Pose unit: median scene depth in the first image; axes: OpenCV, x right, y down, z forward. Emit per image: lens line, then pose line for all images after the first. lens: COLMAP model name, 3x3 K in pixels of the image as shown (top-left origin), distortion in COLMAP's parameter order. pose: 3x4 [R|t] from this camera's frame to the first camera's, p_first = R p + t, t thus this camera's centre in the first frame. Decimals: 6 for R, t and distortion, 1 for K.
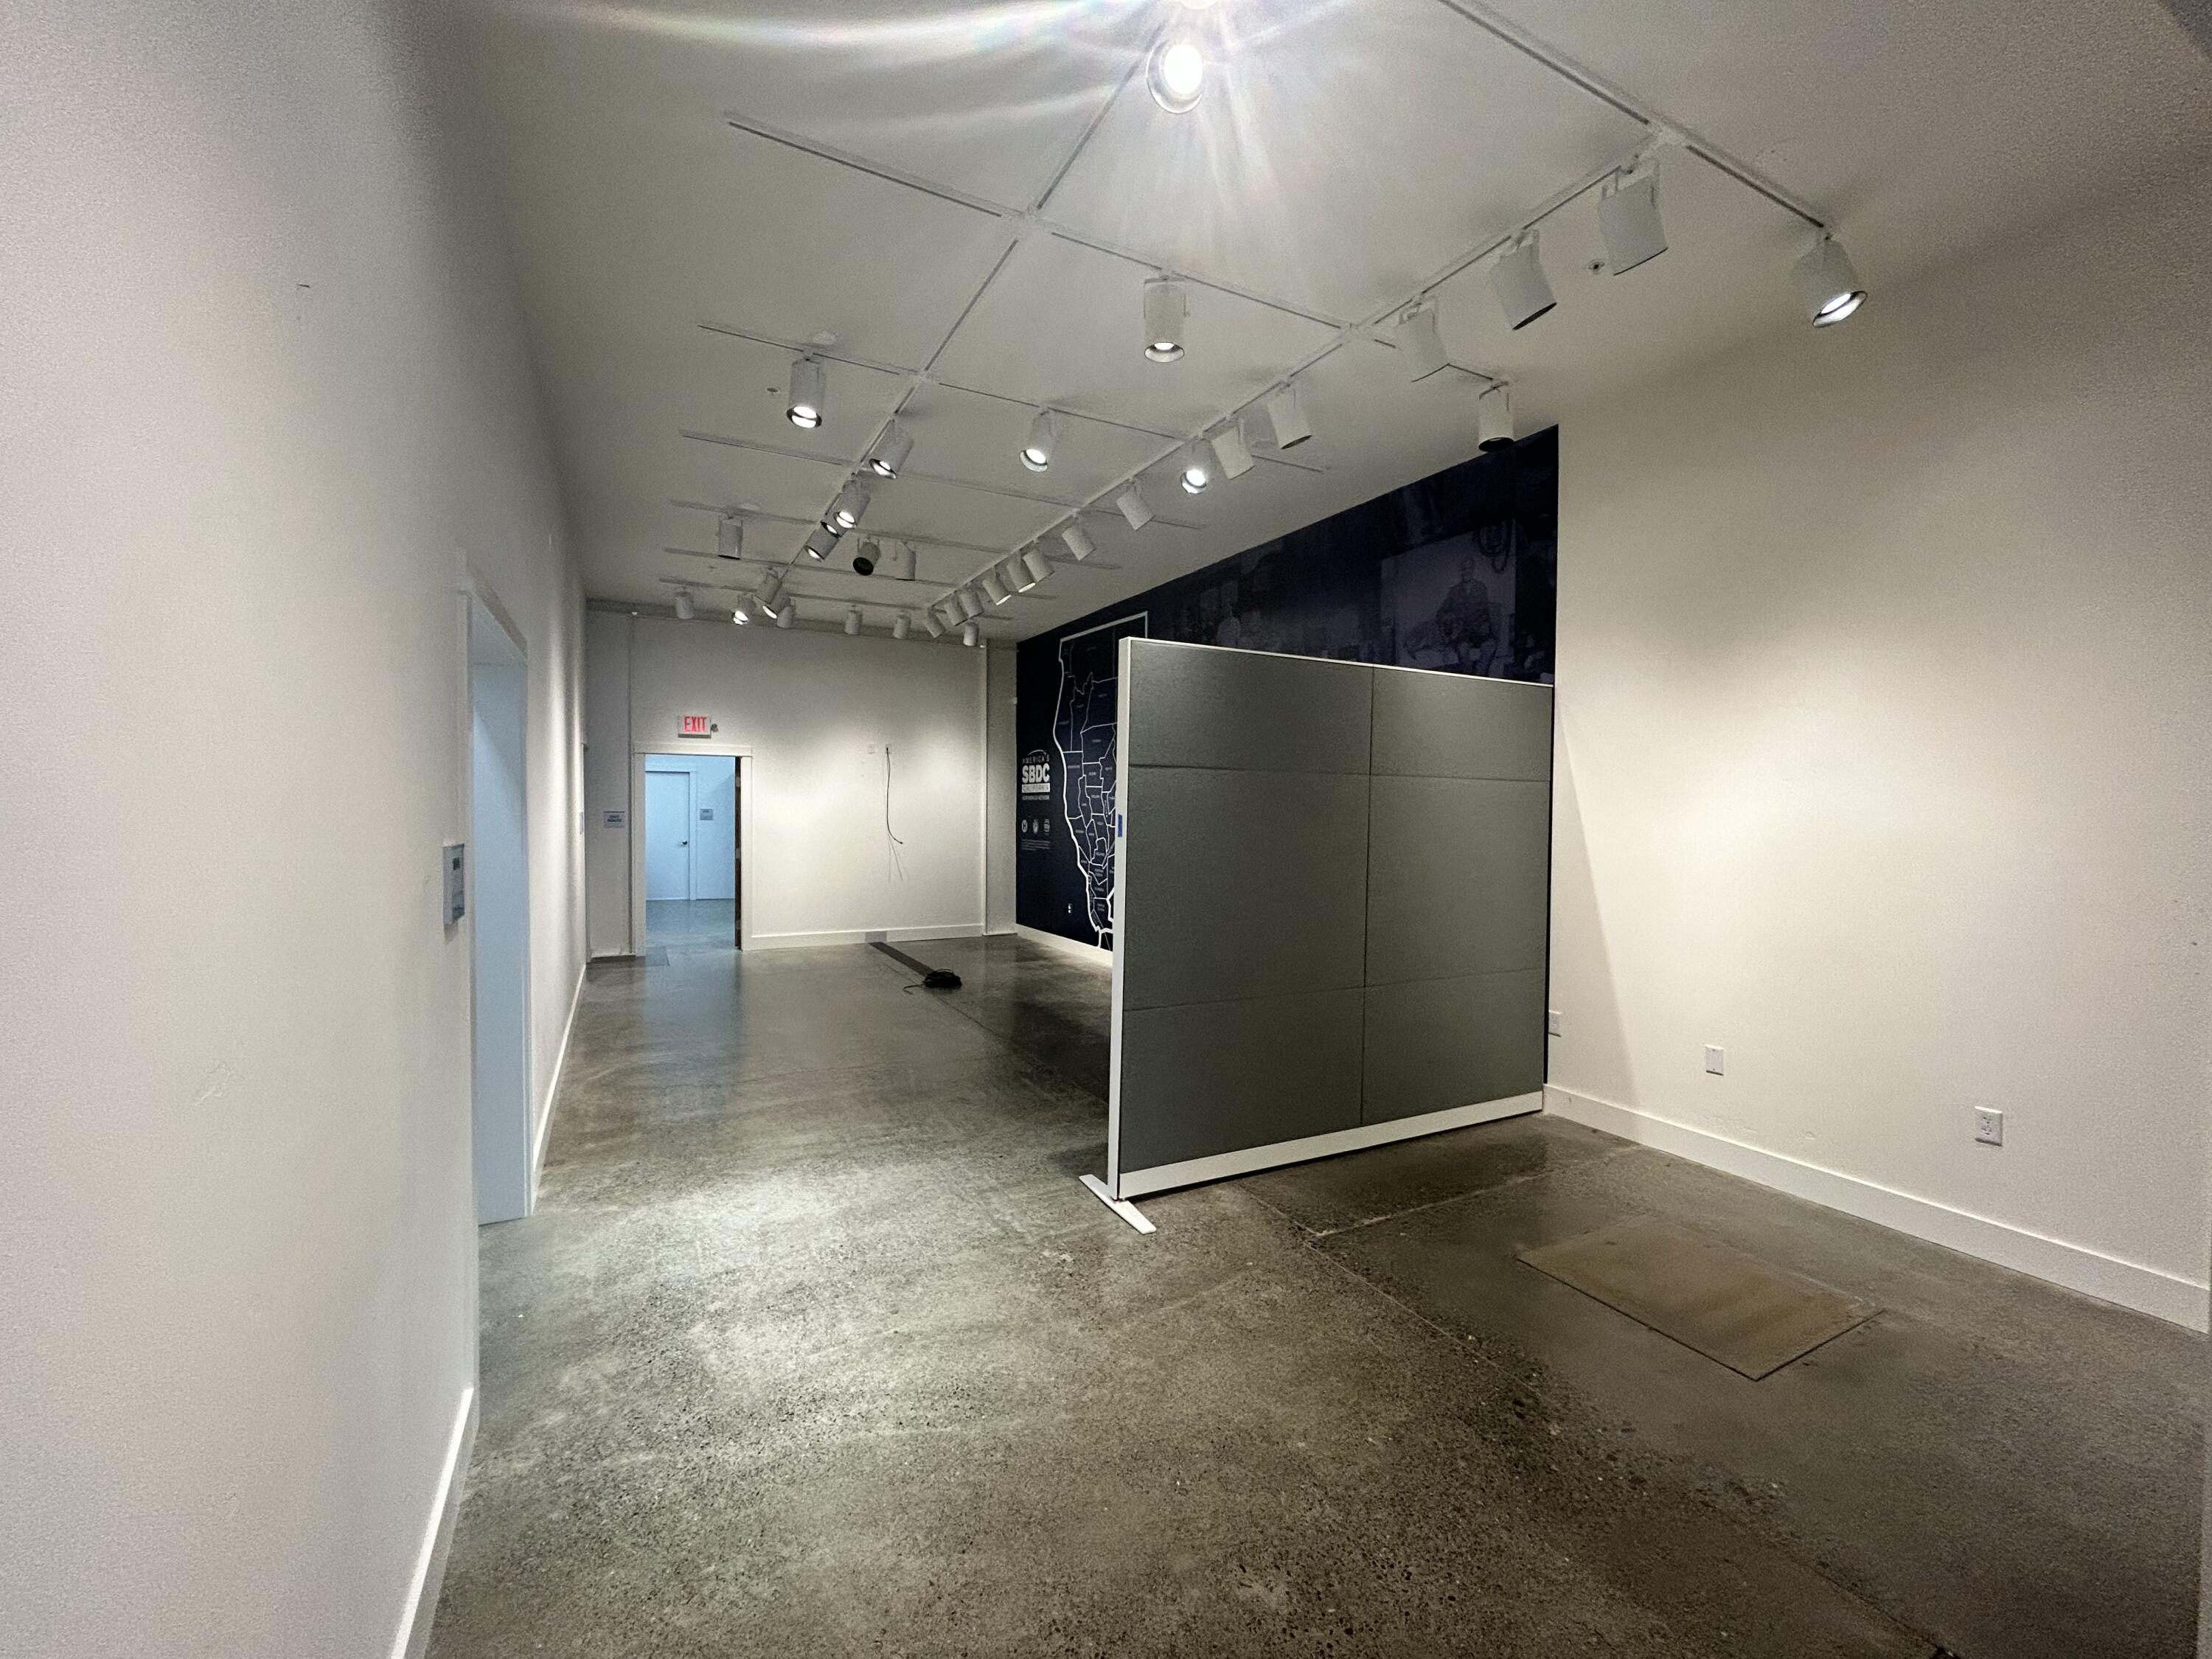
lens RADIAL K [[900.5, 0, 1106.0], [0, 900.5, 829.5], [0, 0, 1]] dist [0.000287, 0.000353]
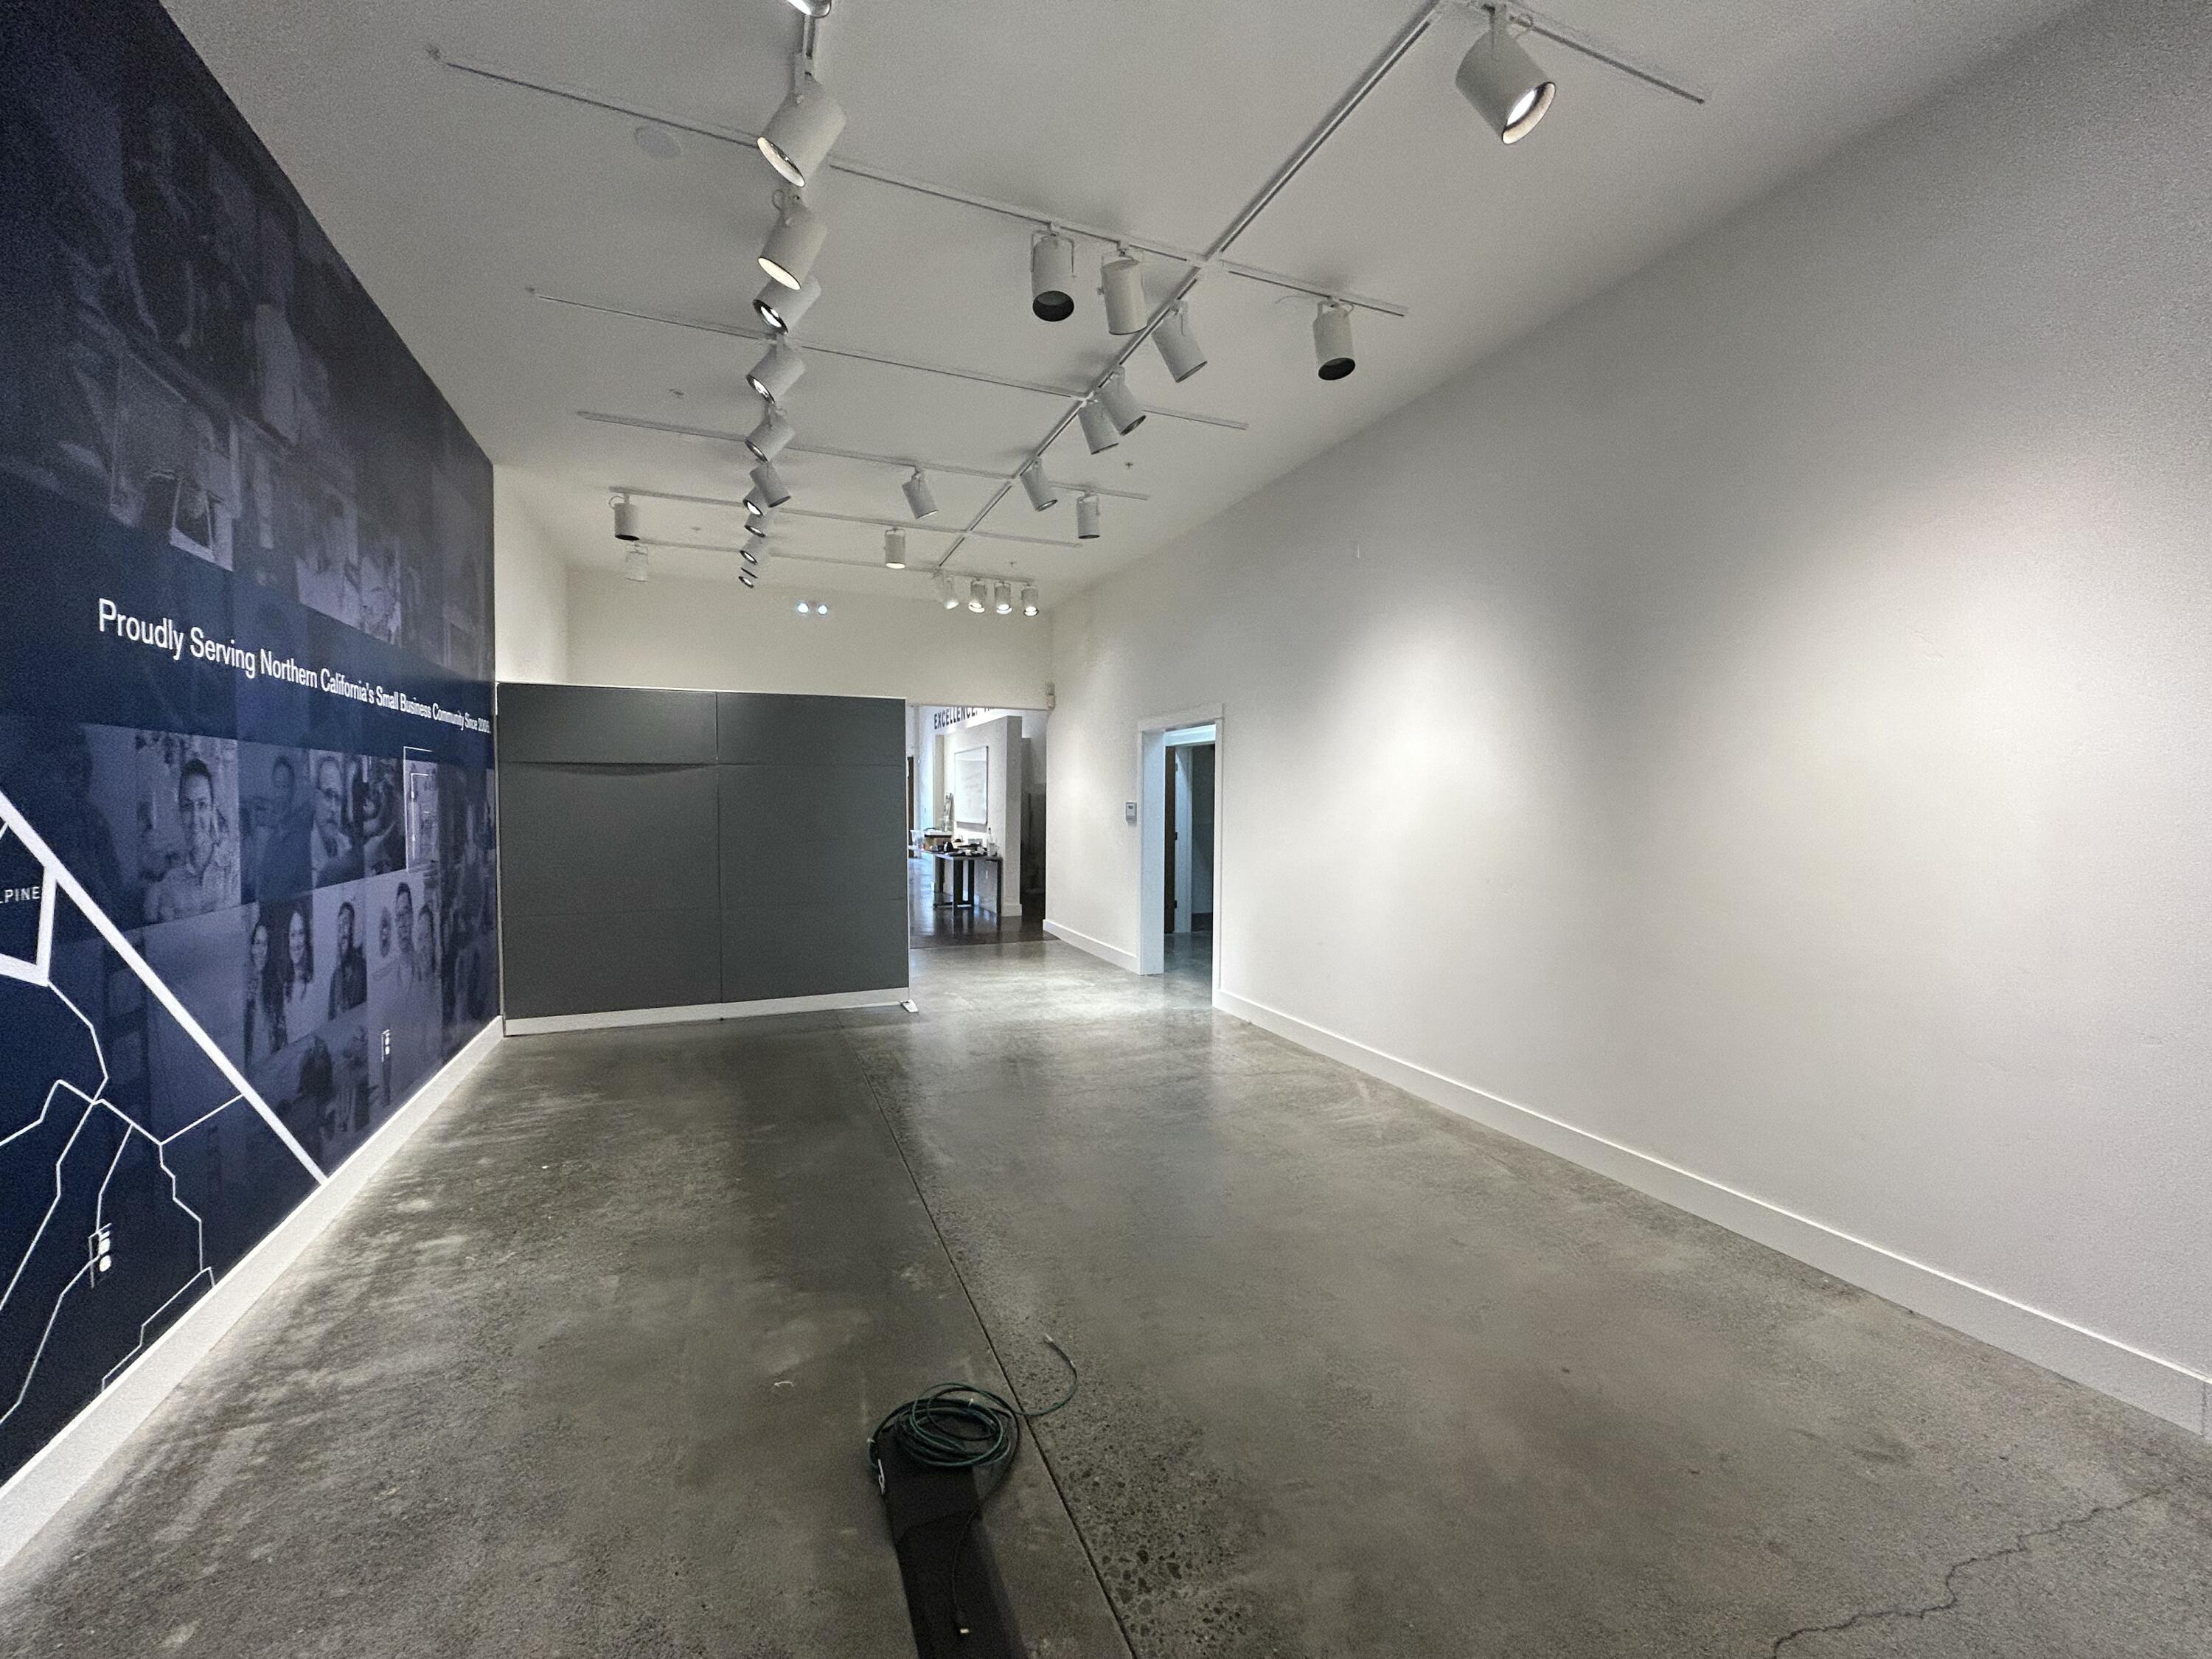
lens RADIAL K [[900.5, 0, 1106.0], [0, 900.5, 829.5], [0, 0, 1]] dist [0.000287, 0.000353]
pose [[-0.995444, -0.019637, 0.093300, -0.269777], [-0.013554, 0.997767, 0.065394, -0.029651], [-0.094376, 0.063831, -0.993488, 1.337190]]
